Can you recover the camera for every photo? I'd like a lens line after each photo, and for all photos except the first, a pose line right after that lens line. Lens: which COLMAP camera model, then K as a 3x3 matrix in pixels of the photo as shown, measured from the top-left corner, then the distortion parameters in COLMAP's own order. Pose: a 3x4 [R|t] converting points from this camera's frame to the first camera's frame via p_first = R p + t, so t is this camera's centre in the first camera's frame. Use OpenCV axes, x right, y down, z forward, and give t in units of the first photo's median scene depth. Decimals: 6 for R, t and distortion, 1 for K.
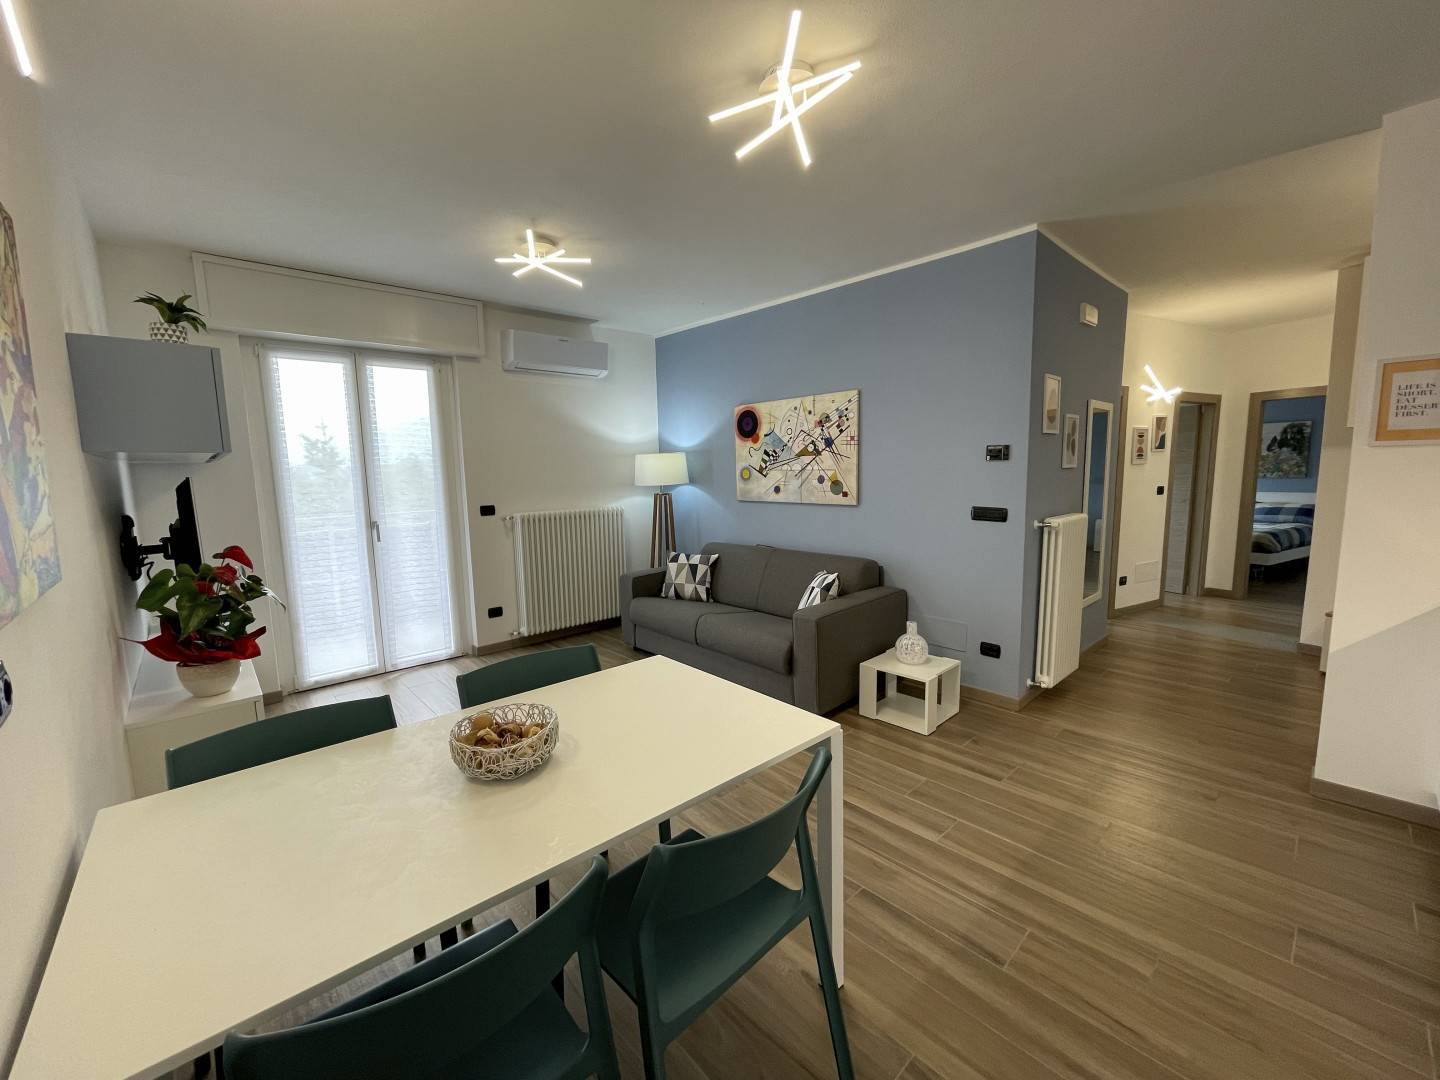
lens RADIAL K [[579.5, 0, 714.3], [0, 579.5, 544.0], [0, 0, 1]] dist [-0.002333, 0.001085]
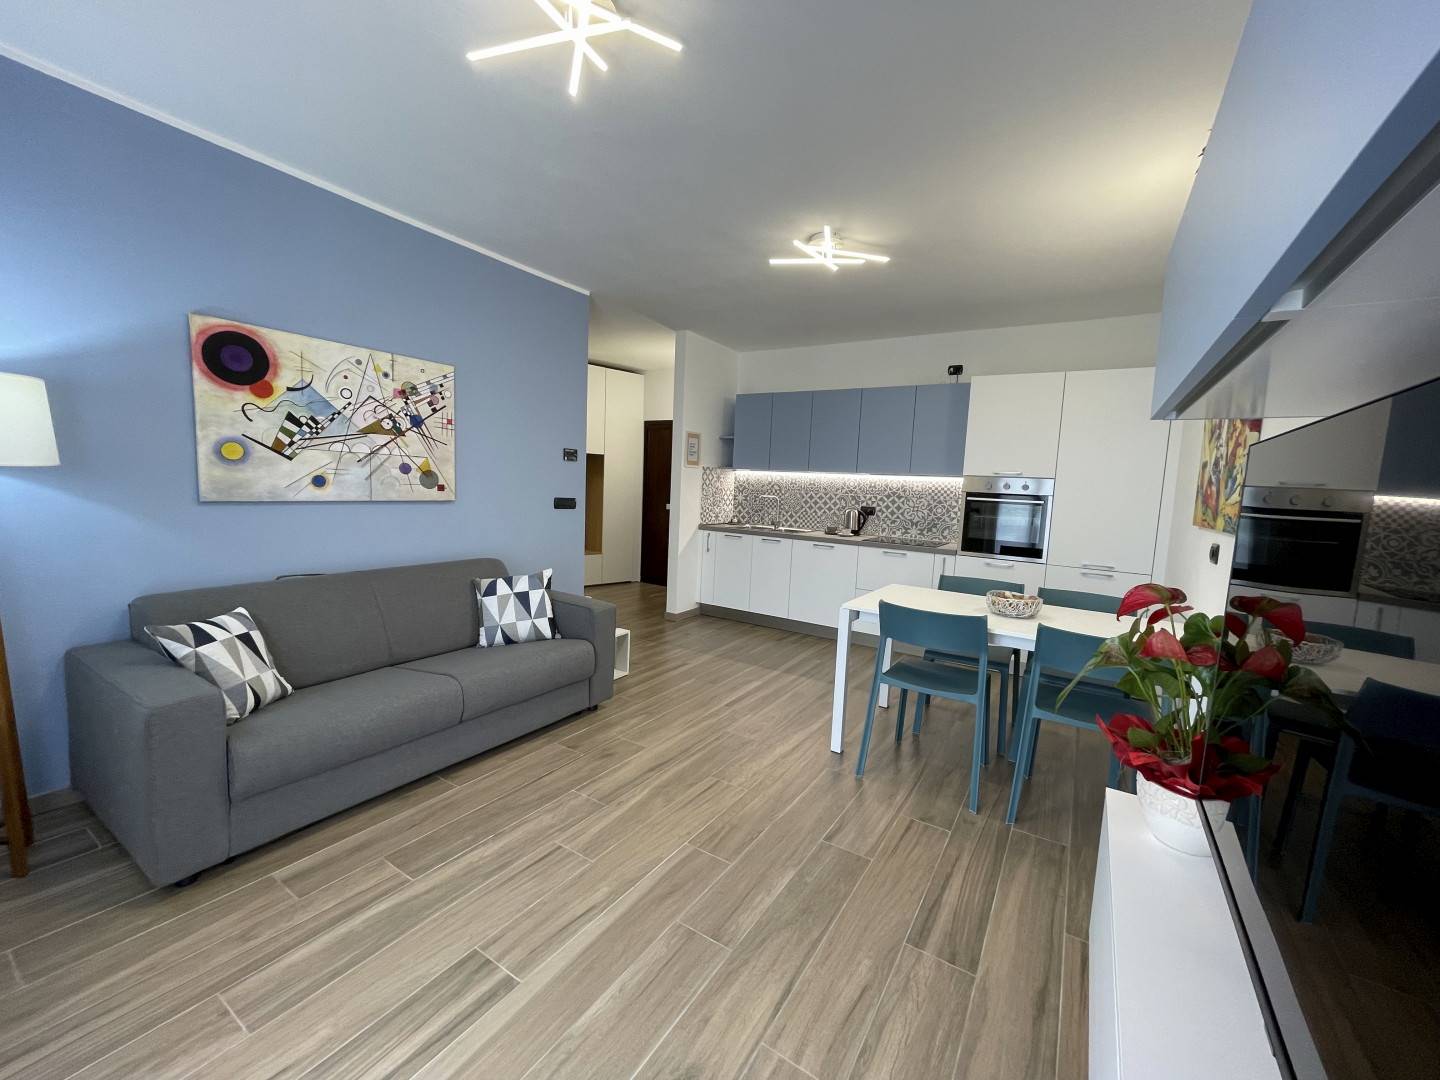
lens RADIAL K [[579.5, 0, 719.3], [0, 579.5, 540.7], [0, 0, 1]] dist [-0.002333, 0.001085]
pose [[-0.266551, -0.089005, 0.959702, -0.676613], [0.086900, 0.989452, 0.115900, -0.071687], [-0.959895, 0.114292, -0.256005, 0.831015]]
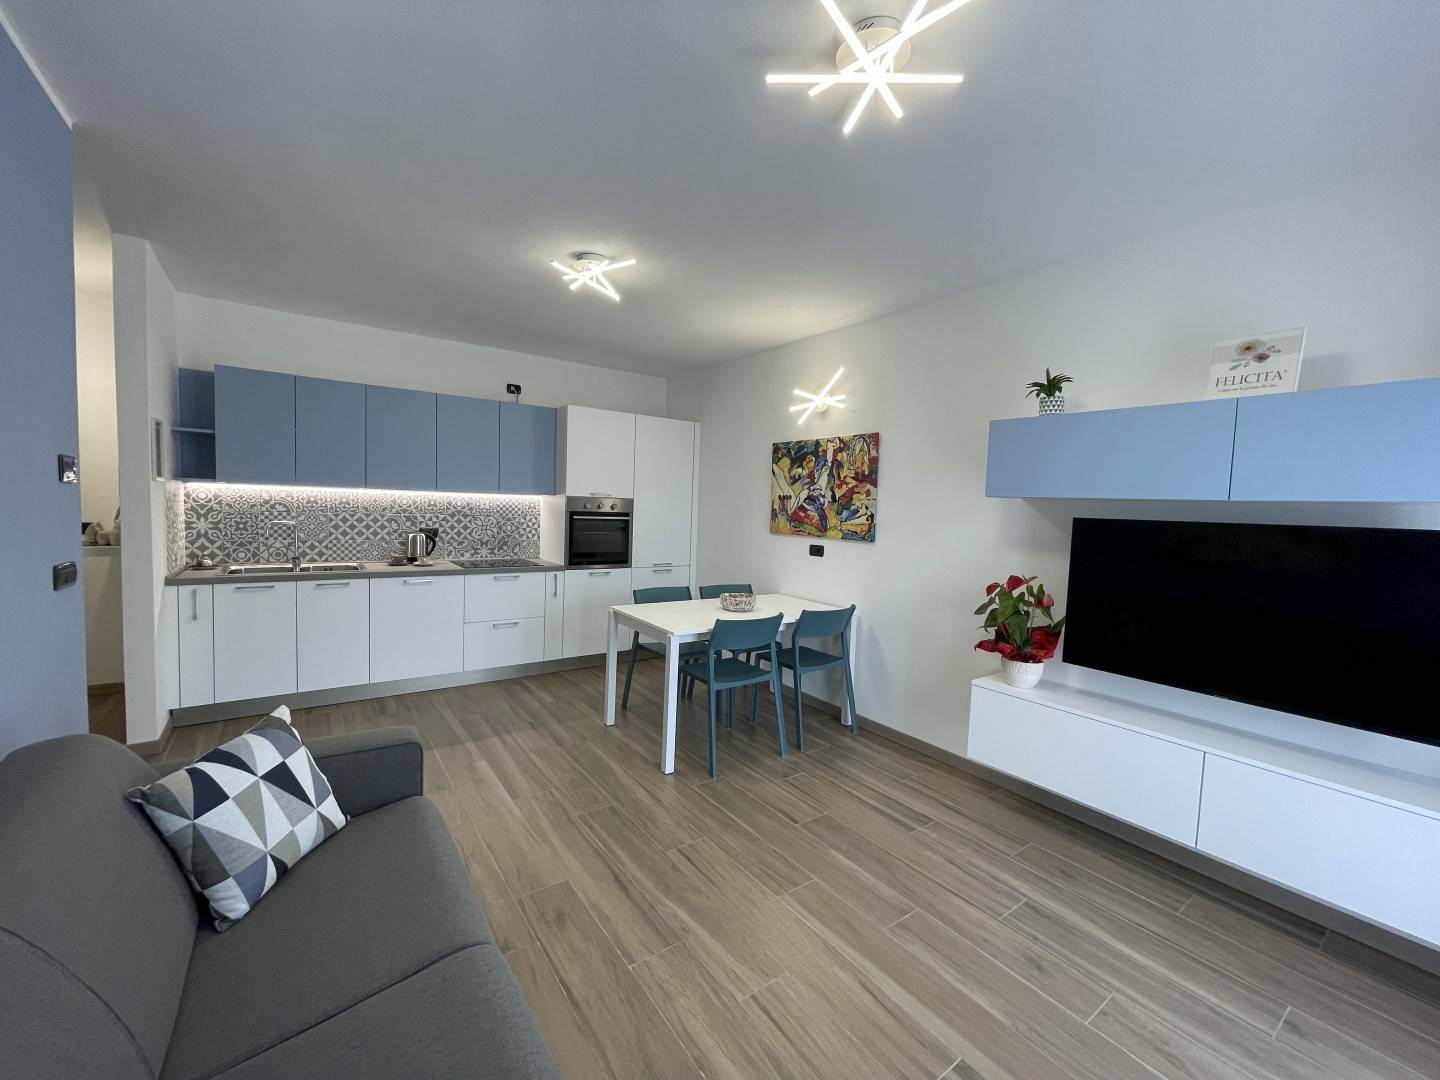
lens RADIAL K [[579.5, 0, 716.6], [0, 579.5, 538.8], [0, 0, 1]] dist [-0.002333, 0.001085]
pose [[-0.994159, -0.021385, 0.105790, -0.179639], [-0.001392, 0.982634, 0.185547, -0.157863], [-0.107921, 0.184316, -0.976924, 1.216197]]
